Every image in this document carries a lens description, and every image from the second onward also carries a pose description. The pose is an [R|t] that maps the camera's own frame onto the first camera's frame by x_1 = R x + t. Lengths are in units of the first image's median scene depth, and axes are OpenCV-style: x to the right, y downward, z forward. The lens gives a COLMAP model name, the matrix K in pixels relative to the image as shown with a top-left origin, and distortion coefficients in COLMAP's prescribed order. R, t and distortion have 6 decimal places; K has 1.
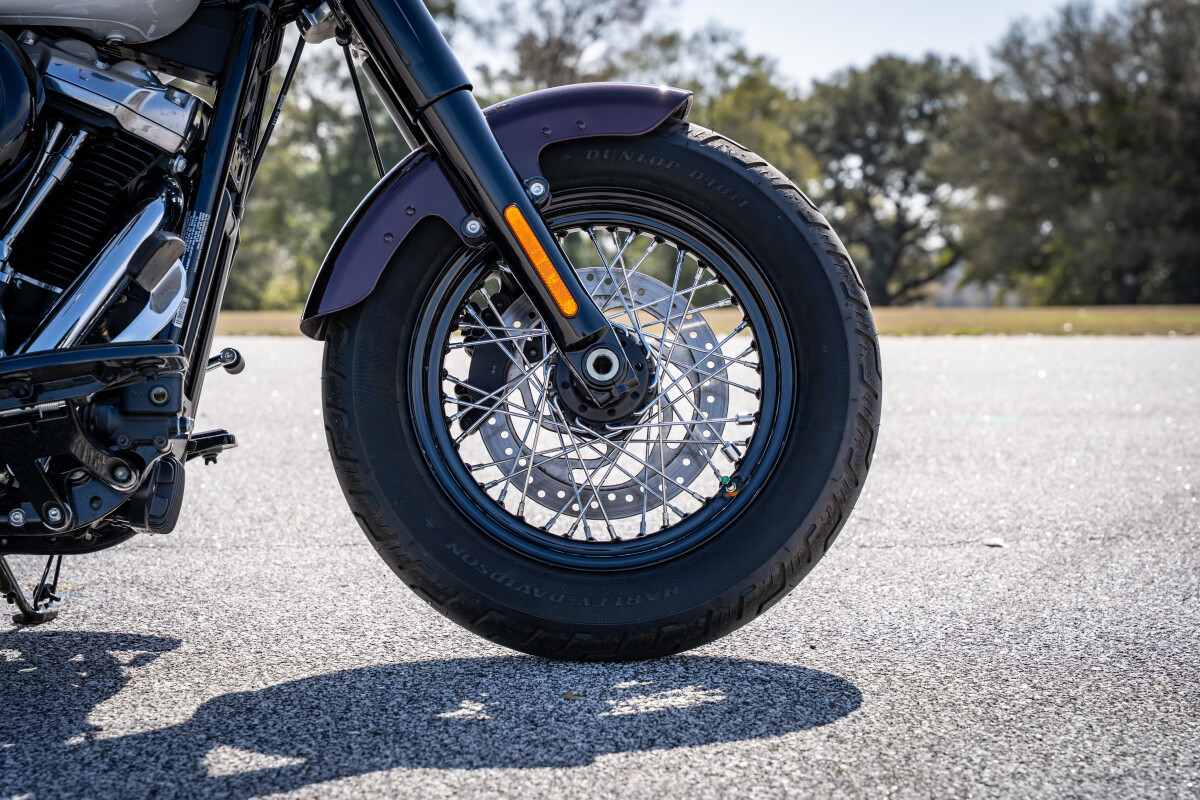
lens RADIAL K [[2404.2, 0, 600.0], [0, 2404.2, 400.0], [0, 0, 1]] dist [-0.006739, 0.298778]
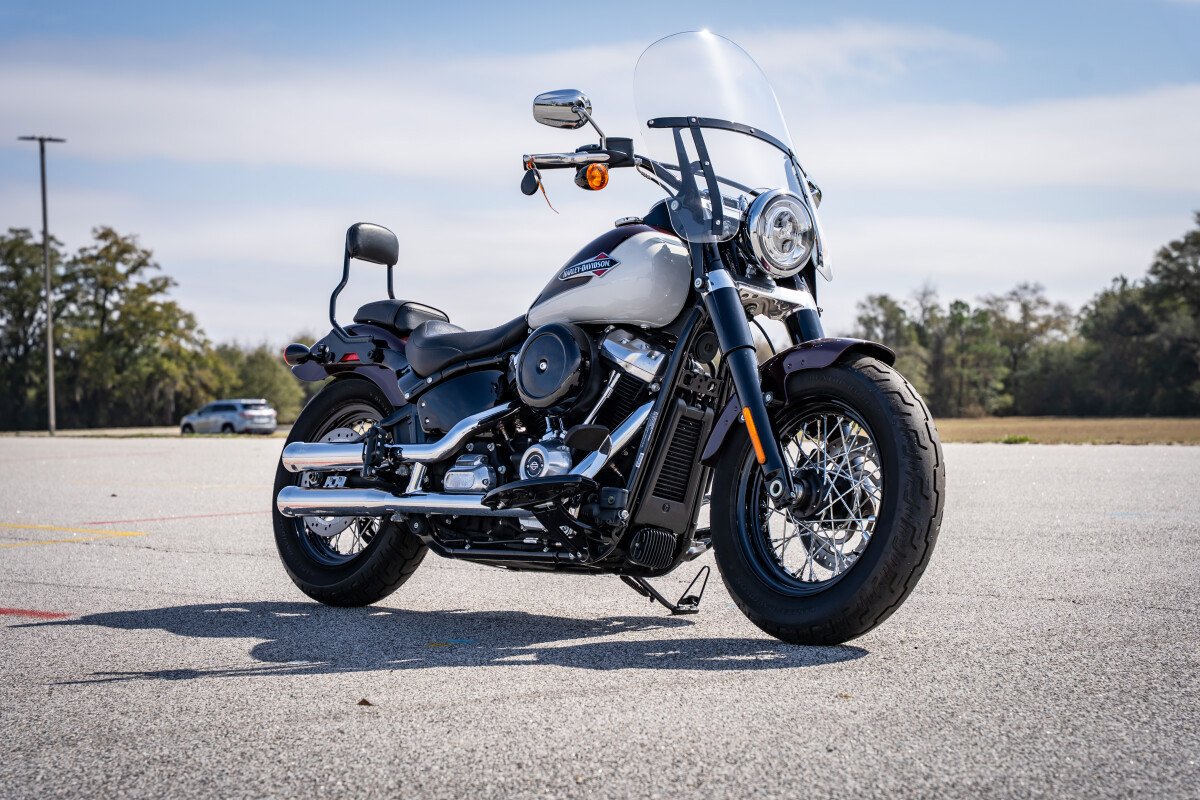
lens RADIAL K [[2404.2, 0, 600.0], [0, 2404.2, 400.0], [0, 0, 1]] dist [-0.006739, 0.298778]
pose [[0.647020, -0.012464, -0.762372, 1.293643], [-0.022313, 0.999129, -0.035272, -0.013383], [0.762147, 0.039832, 0.646178, -0.343463]]
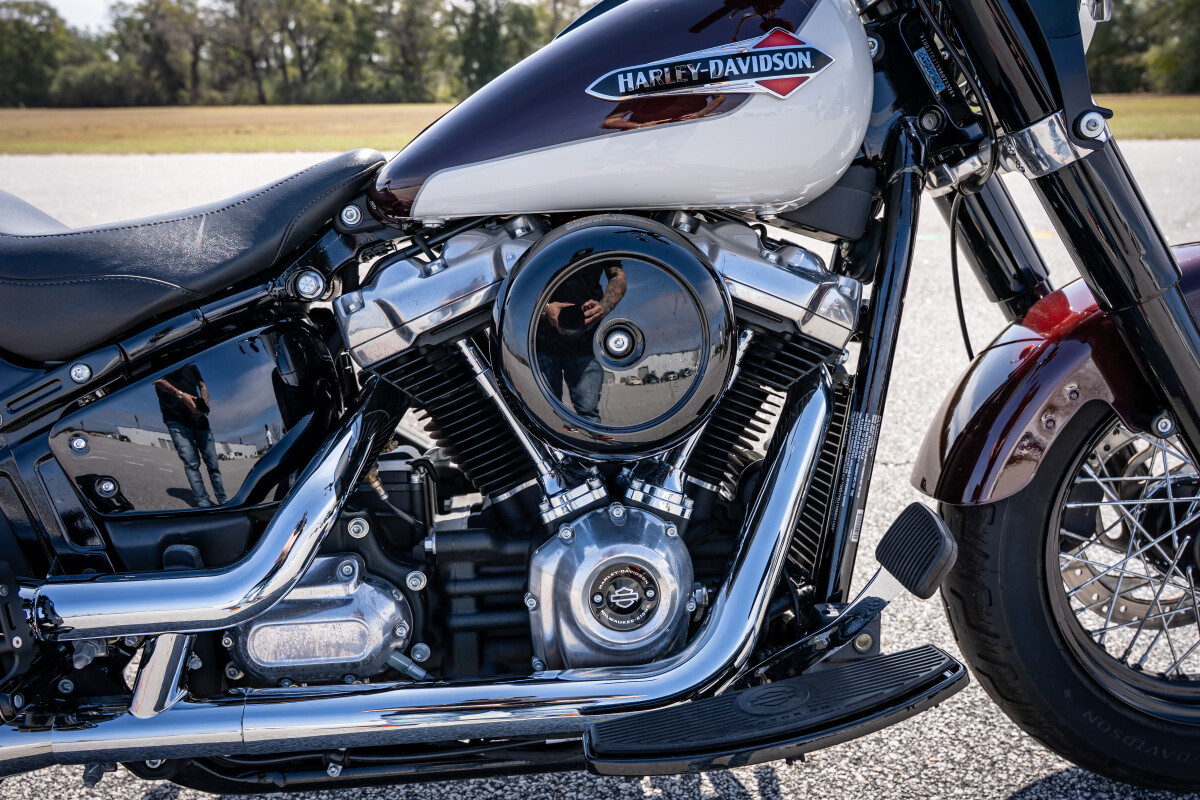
lens RADIAL K [[948.4, 0, 600.0], [0, 948.4, 400.0], [0, 0, 1]] dist [0.003601, -0.000522]
pose [[0.999593, -0.019052, 0.021240, -0.263030], [0.012654, 0.963206, 0.268466, -0.172270], [-0.025573, -0.268088, 0.963055, 0.616833]]
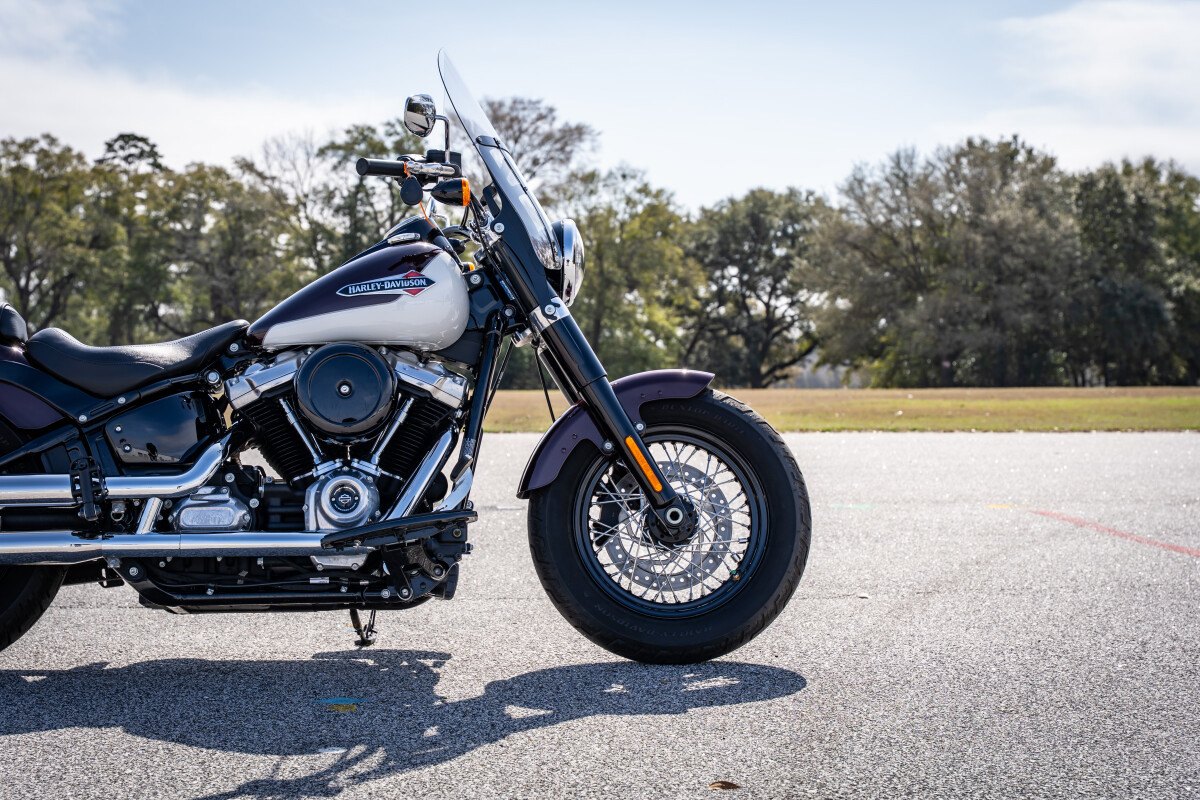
lens RADIAL K [[1888.4, 0, 600.0], [0, 1888.4, 400.0], [0, 0, 1]] dist [0.000994, 0.056268]
pose [[0.999386, -0.000343, 0.035043, -0.107746], [0.001372, 0.999569, -0.029340, -0.060284], [-0.035018, 0.029370, 0.998955, -0.531865]]
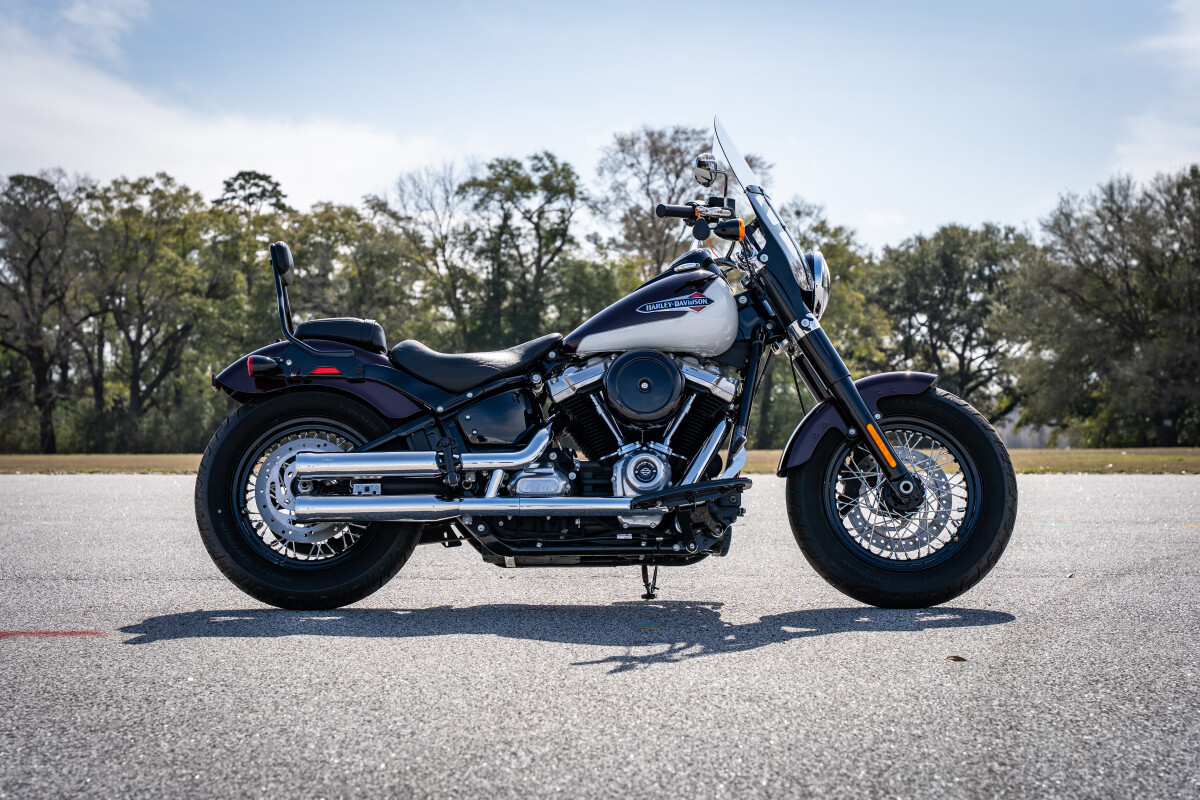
lens RADIAL K [[2134.6, 0, 600.0], [0, 2134.6, 400.0], [0, 0, 1]] dist [0.004988, 0.138549]
pose [[0.999024, -0.001731, -0.044136, -0.203047], [-0.000936, 0.998177, -0.060342, 0.026961], [0.044160, 0.060325, 0.997202, -1.142786]]
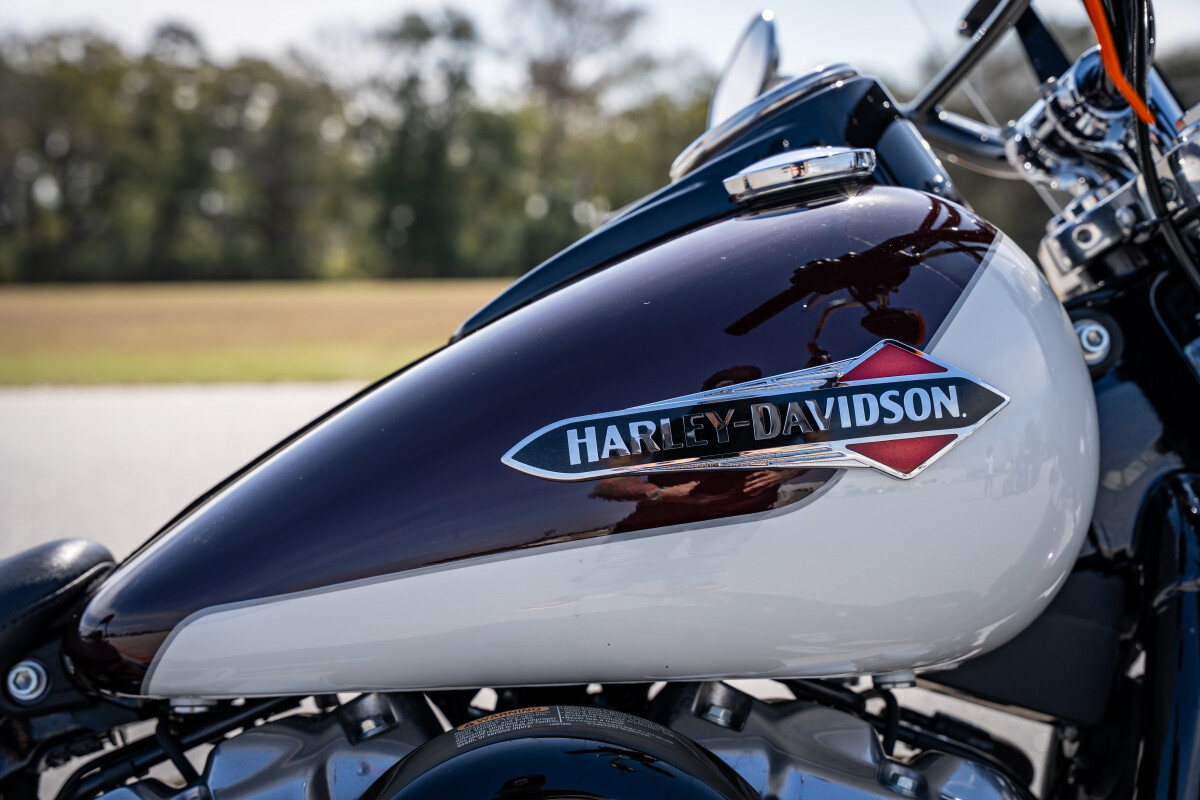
lens RADIAL K [[1920.5, 0, 598.2], [0, 1920.5, 382.7], [0, 0, 1]] dist [0.025182, 0.087182]
pose [[0.999943, -0.010037, 0.003551, -0.245768], [0.009968, 0.999773, 0.018855, -0.202640], [-0.003739, -0.018819, 0.999816, 0.633193]]
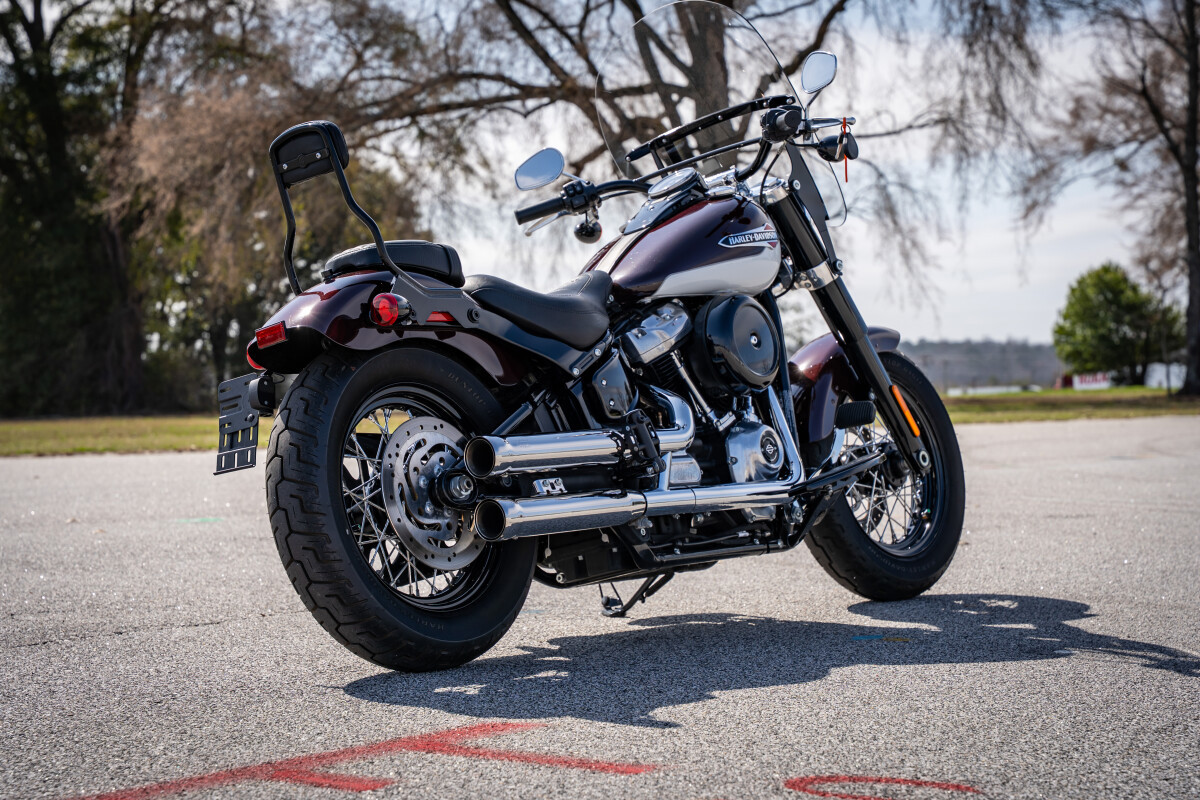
lens RADIAL K [[2404.2, 0, 600.0], [0, 2404.2, 400.0], [0, 0, 1]] dist [-0.006739, 0.298778]
pose [[0.658976, -0.016295, 0.751987, -1.686052], [0.062396, 0.997504, -0.033064, -0.013374], [-0.749571, 0.068710, 0.658348, -0.195523]]
